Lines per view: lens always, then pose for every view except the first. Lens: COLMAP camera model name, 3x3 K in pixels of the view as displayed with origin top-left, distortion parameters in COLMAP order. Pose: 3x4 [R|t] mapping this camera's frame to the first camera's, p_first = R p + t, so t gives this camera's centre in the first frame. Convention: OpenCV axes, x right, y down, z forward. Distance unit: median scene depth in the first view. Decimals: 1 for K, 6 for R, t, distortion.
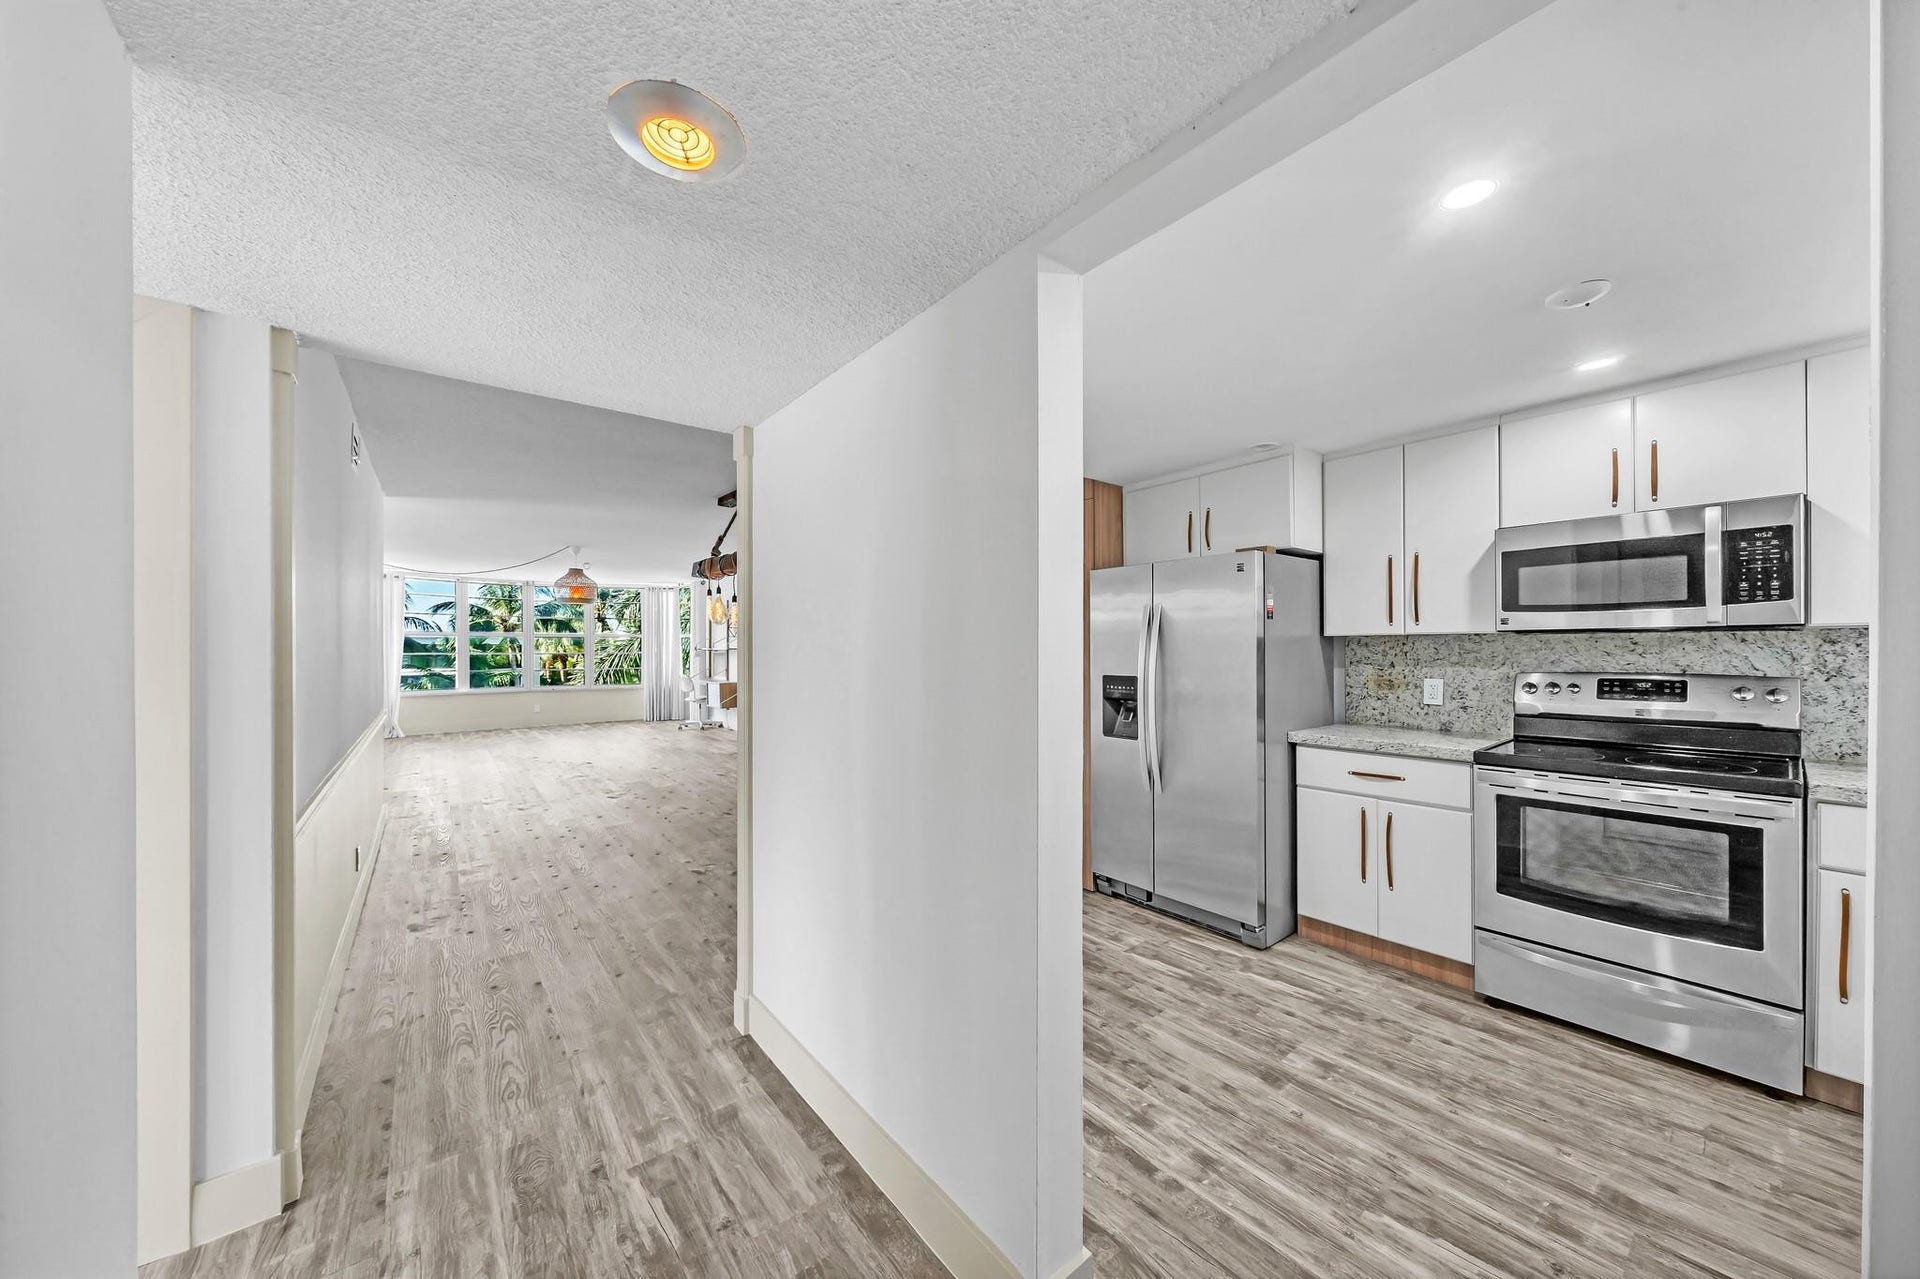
lens RADIAL K [[665.2, 0, 959.8], [0, 665.2, 650.7], [0, 0, 1]] dist [-0.004566, -0.000485]
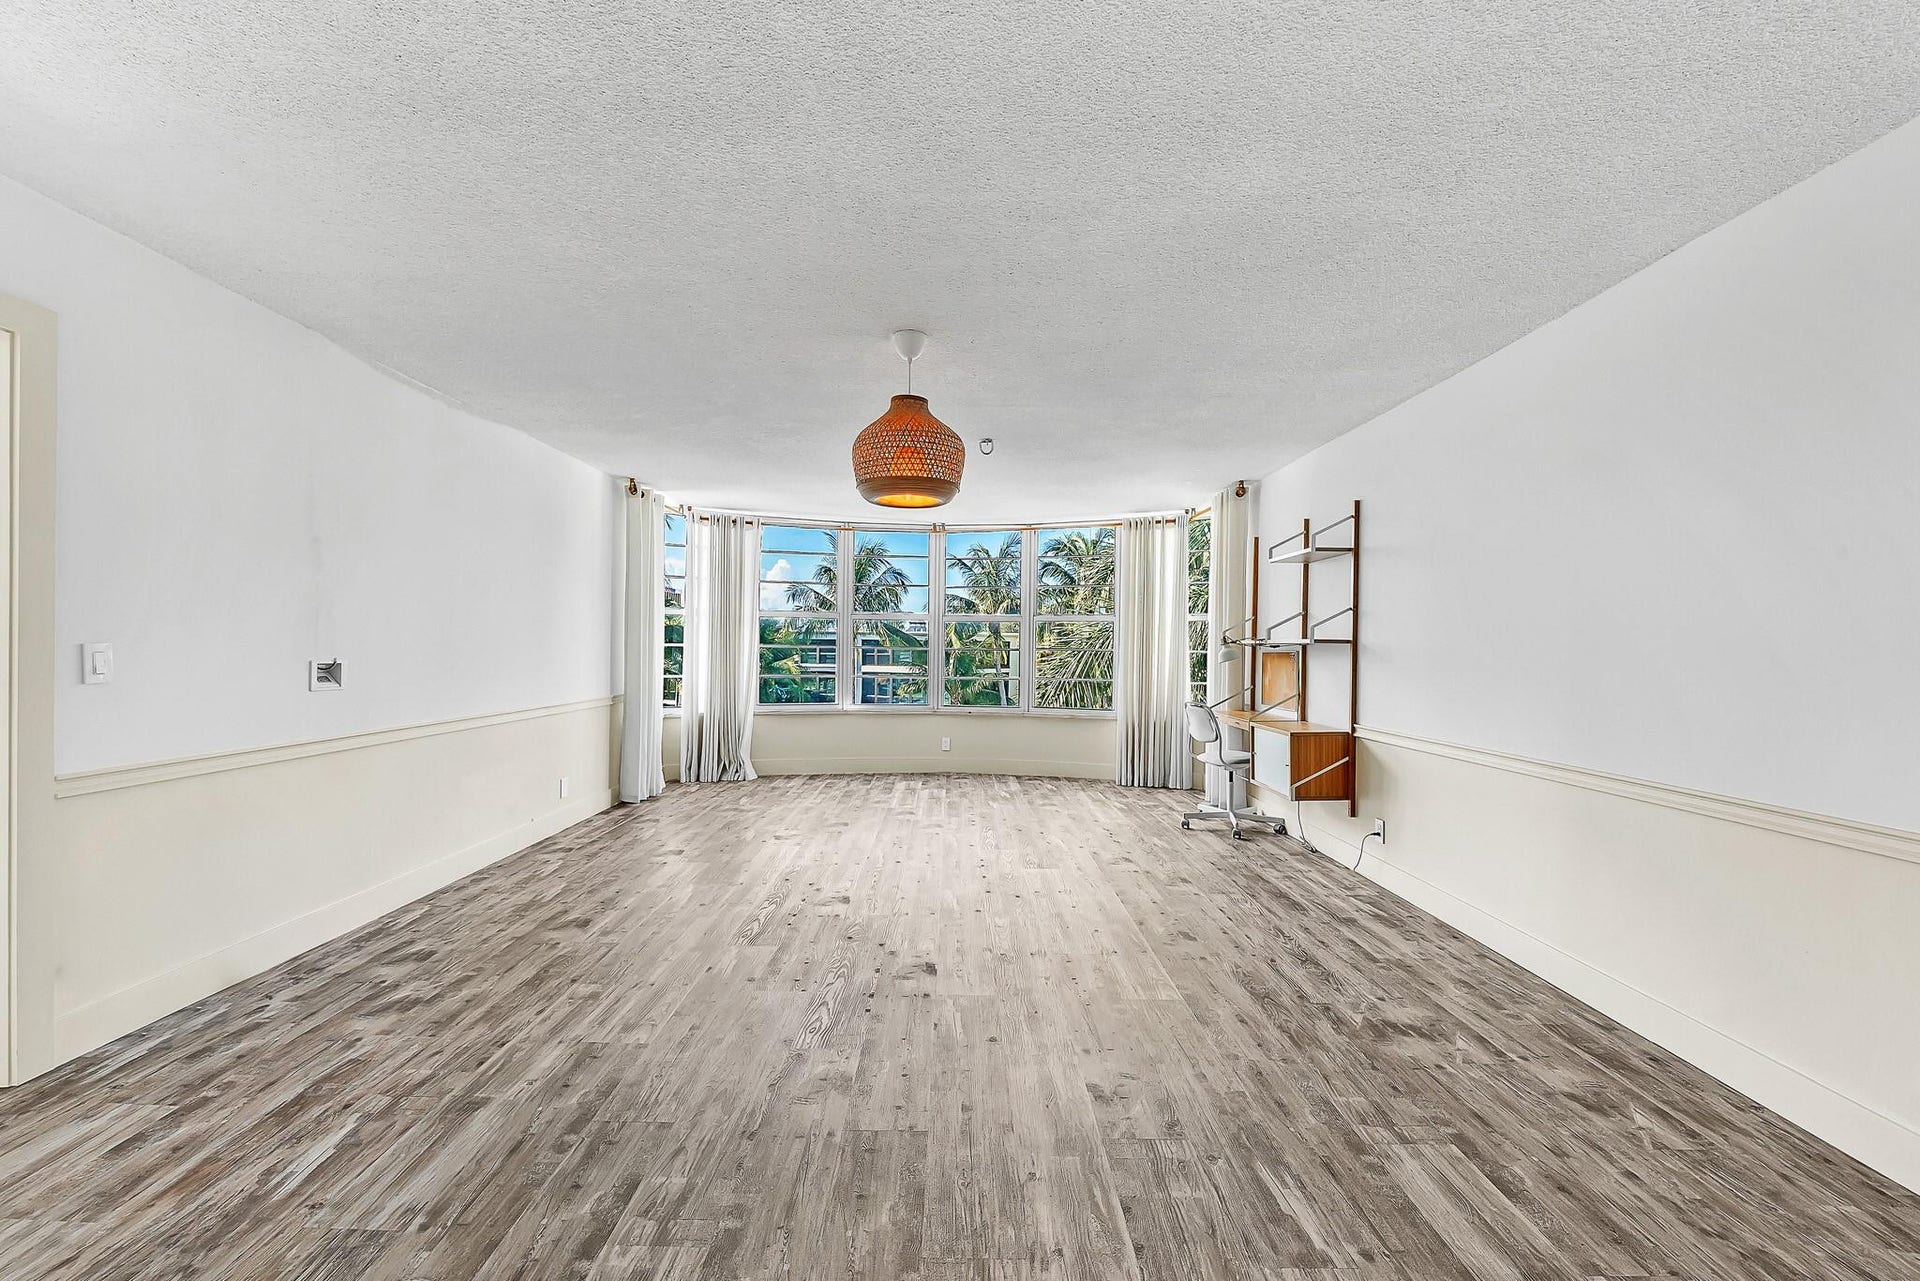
lens RADIAL K [[665.2, 0, 959.8], [0, 665.2, 651.7], [0, 0, 1]] dist [-0.004566, -0.000485]
pose [[0.758693, 0.018784, -0.651177, -0.239815], [-0.020302, 0.999780, 0.005187, 0.002904], [0.651131, 0.009285, 0.758908, 0.544693]]
